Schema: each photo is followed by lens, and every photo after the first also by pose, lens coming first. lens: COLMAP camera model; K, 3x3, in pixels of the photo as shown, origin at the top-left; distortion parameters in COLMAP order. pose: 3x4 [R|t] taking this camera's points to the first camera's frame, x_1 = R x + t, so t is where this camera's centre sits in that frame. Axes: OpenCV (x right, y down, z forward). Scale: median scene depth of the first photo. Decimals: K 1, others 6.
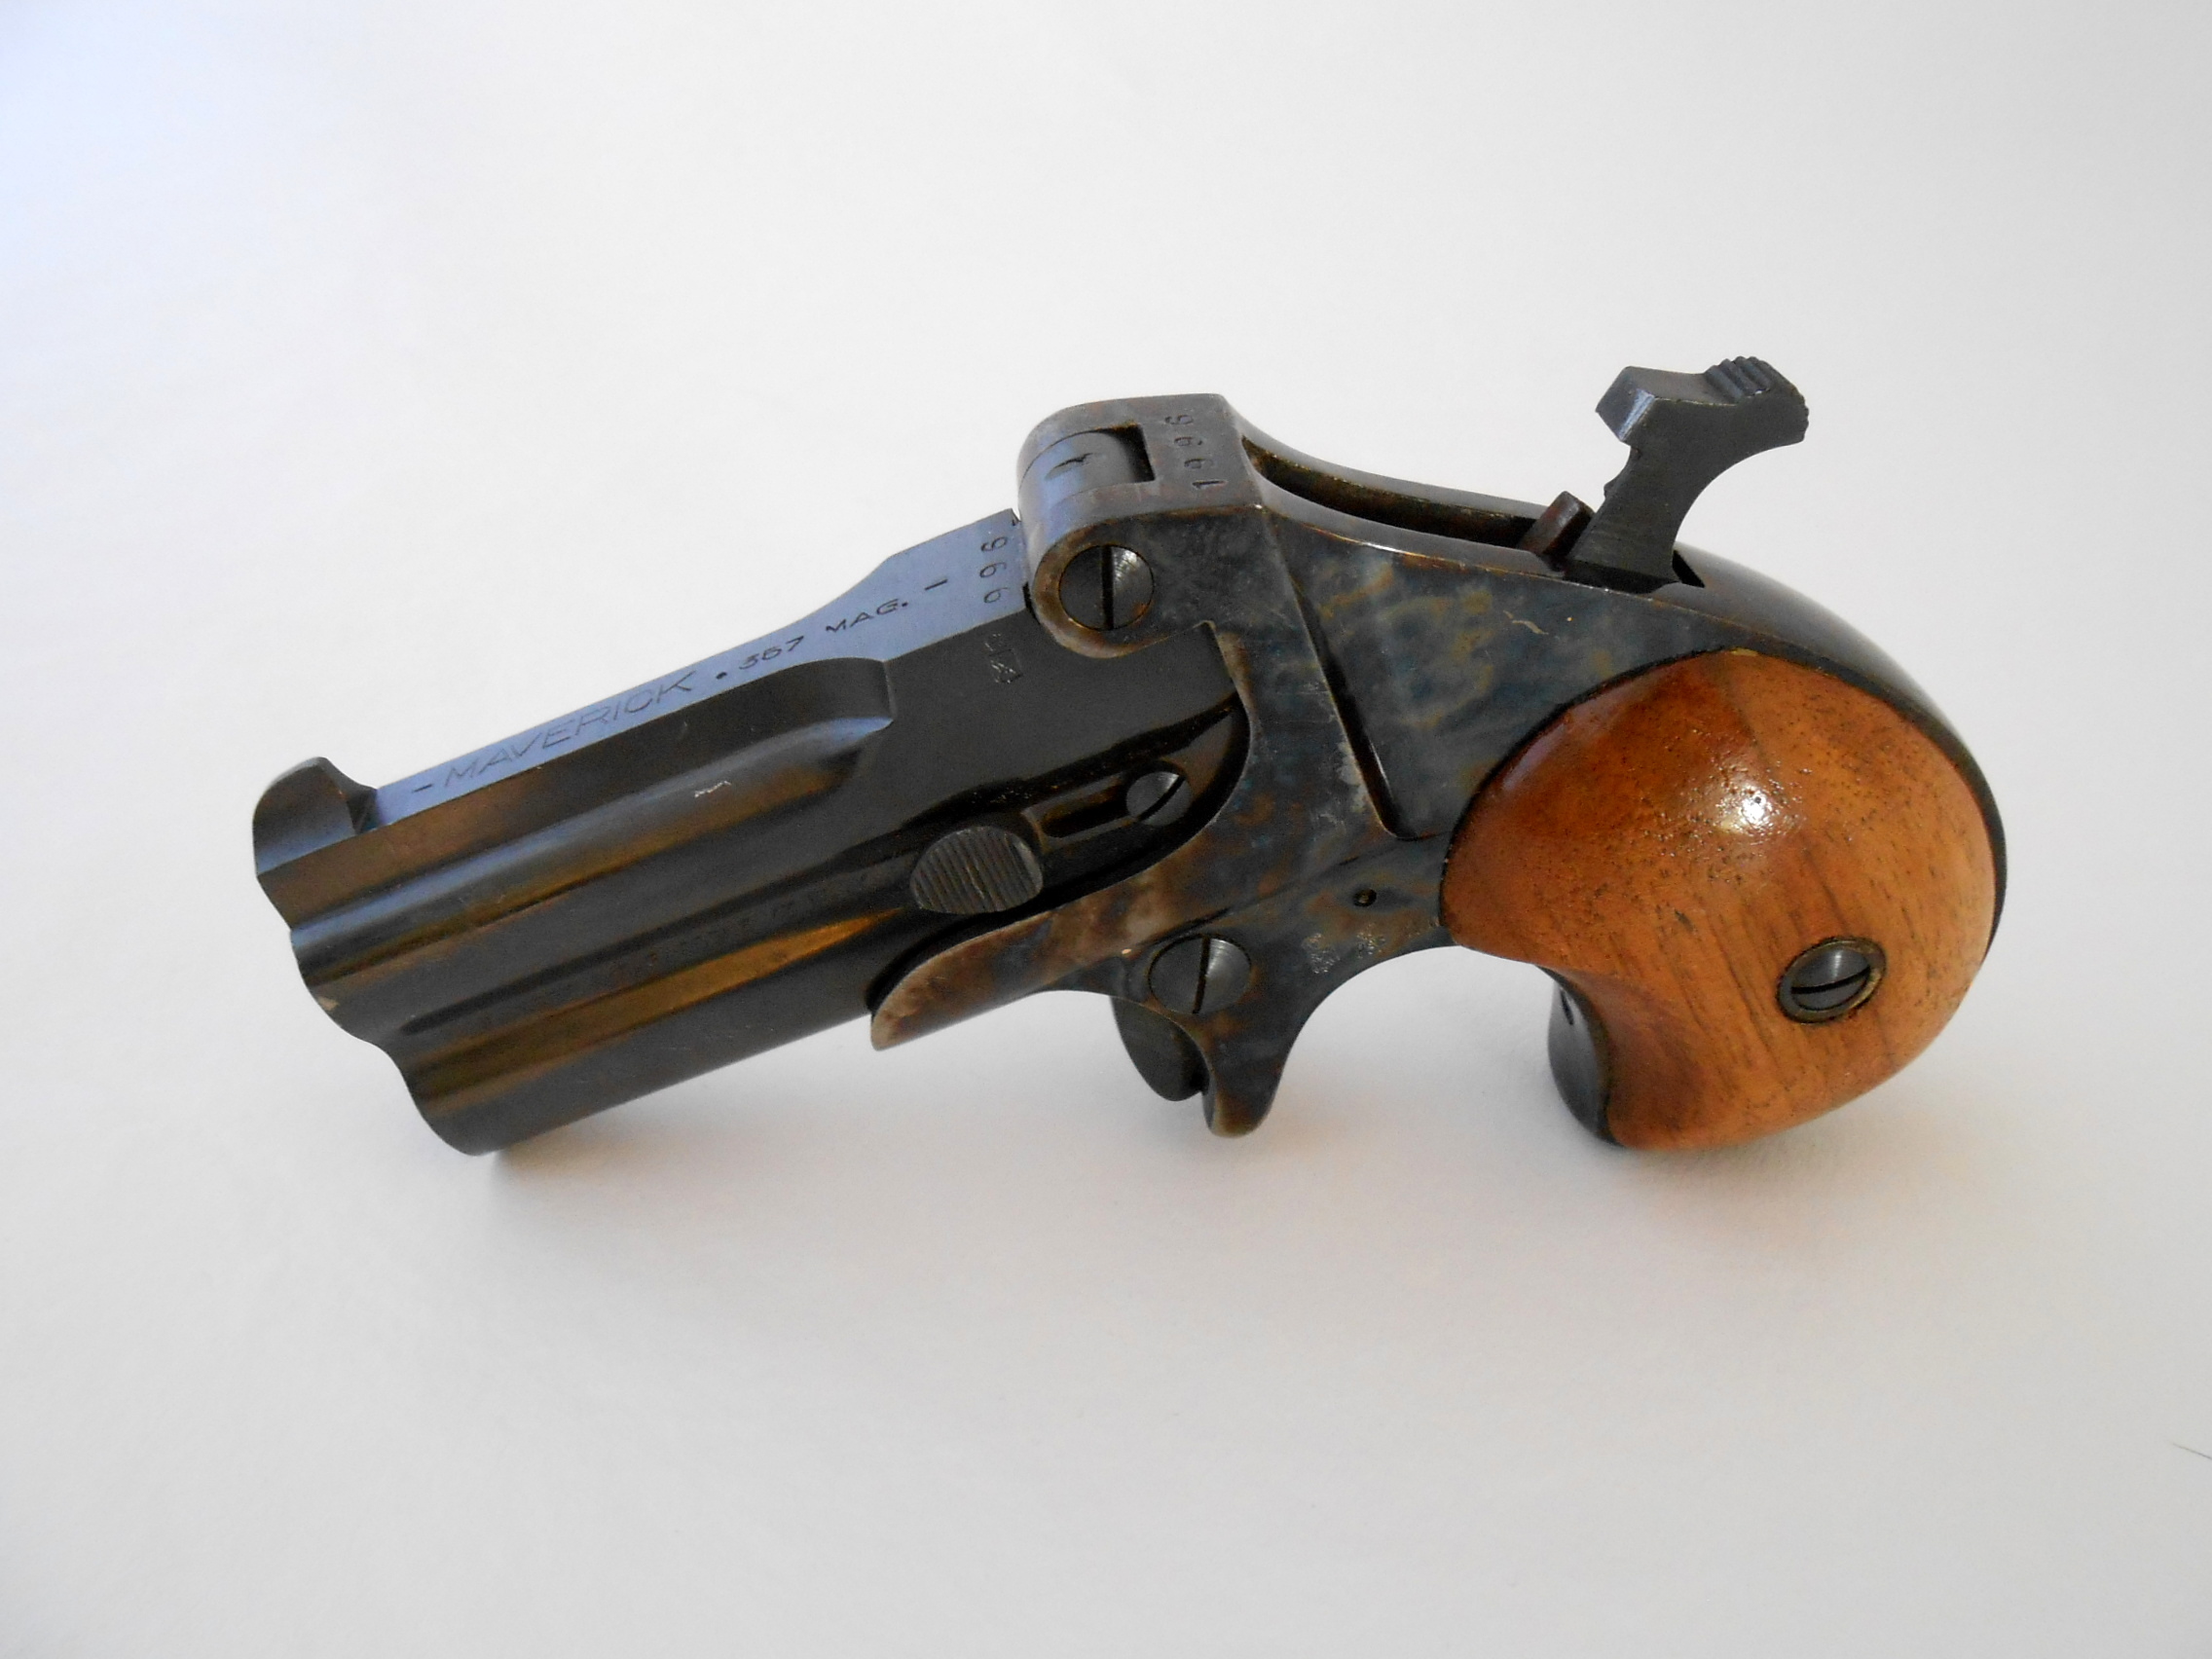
lens RADIAL K [[1720.2, 0, 1106.0], [0, 1720.2, 829.5], [0, 0, 1]] dist [0.004782, -0.002290]
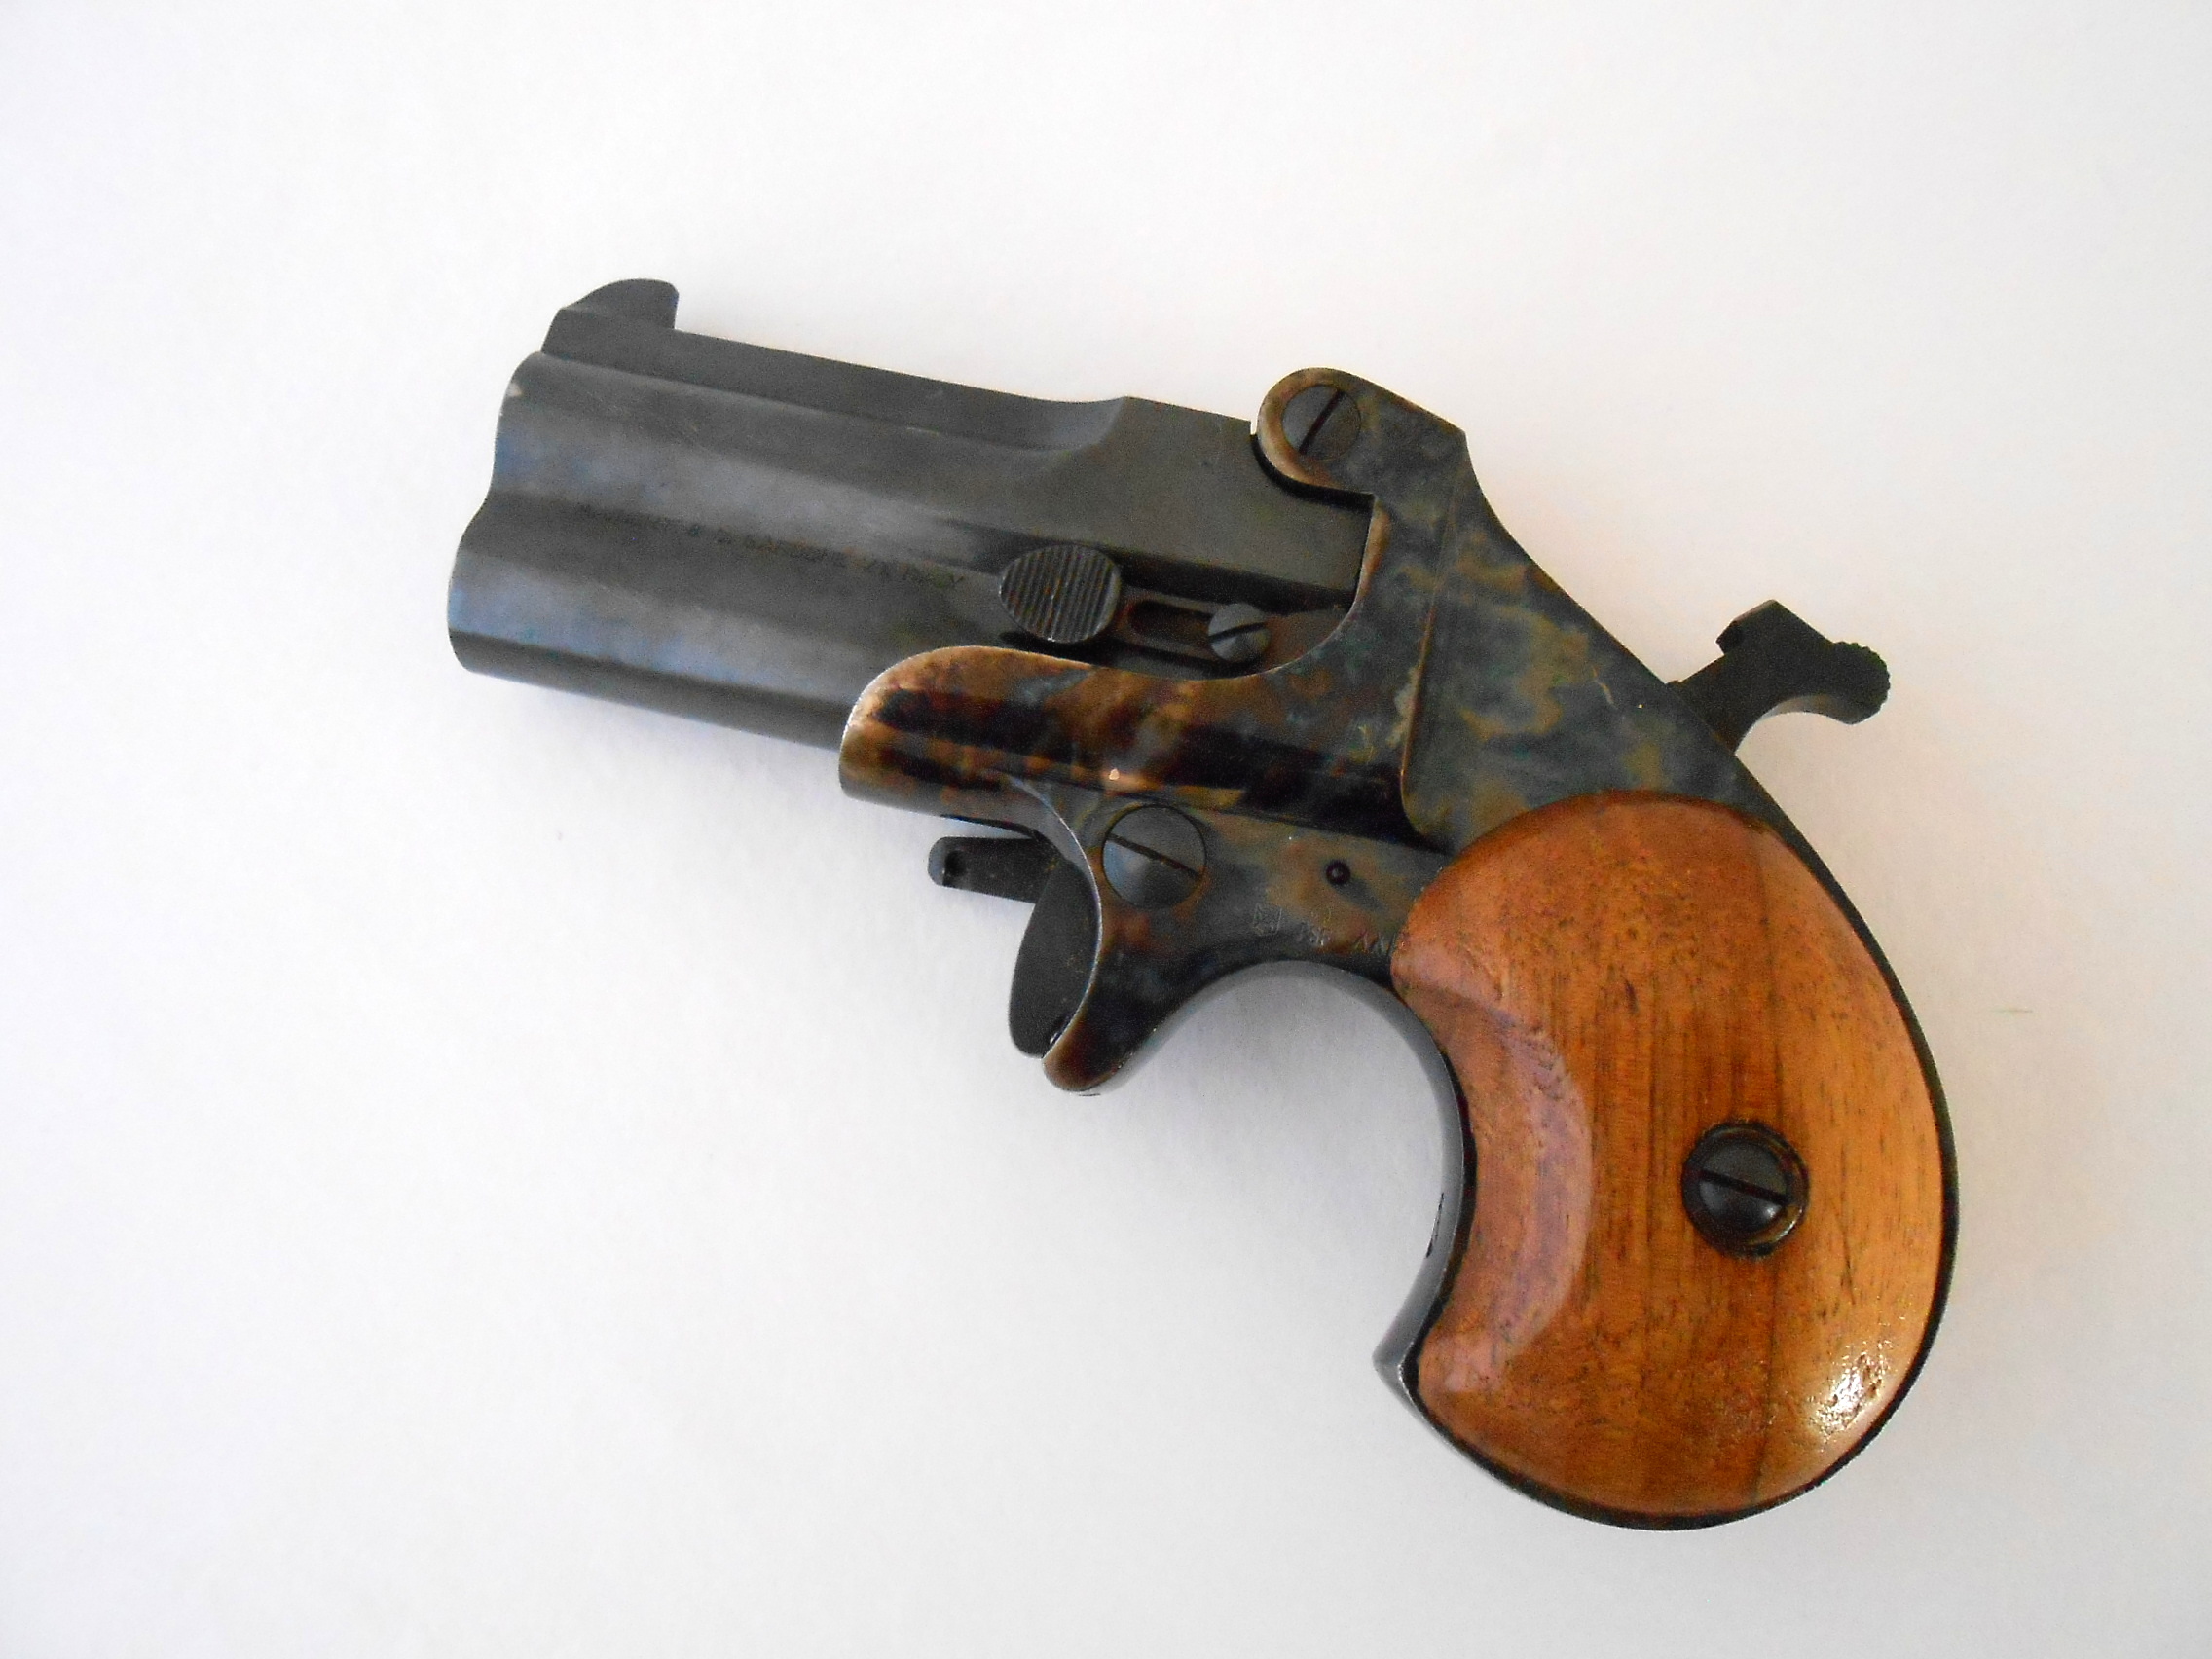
lens RADIAL K [[1720.2, 0, 1106.0], [0, 1720.2, 829.5], [0, 0, 1]] dist [0.004782, -0.002290]
pose [[0.820646, 0.515581, -0.246408, 0.289625], [-0.530006, 0.525546, -0.665503, 0.807845], [-0.213622, 0.676740, 0.704548, 0.332597]]
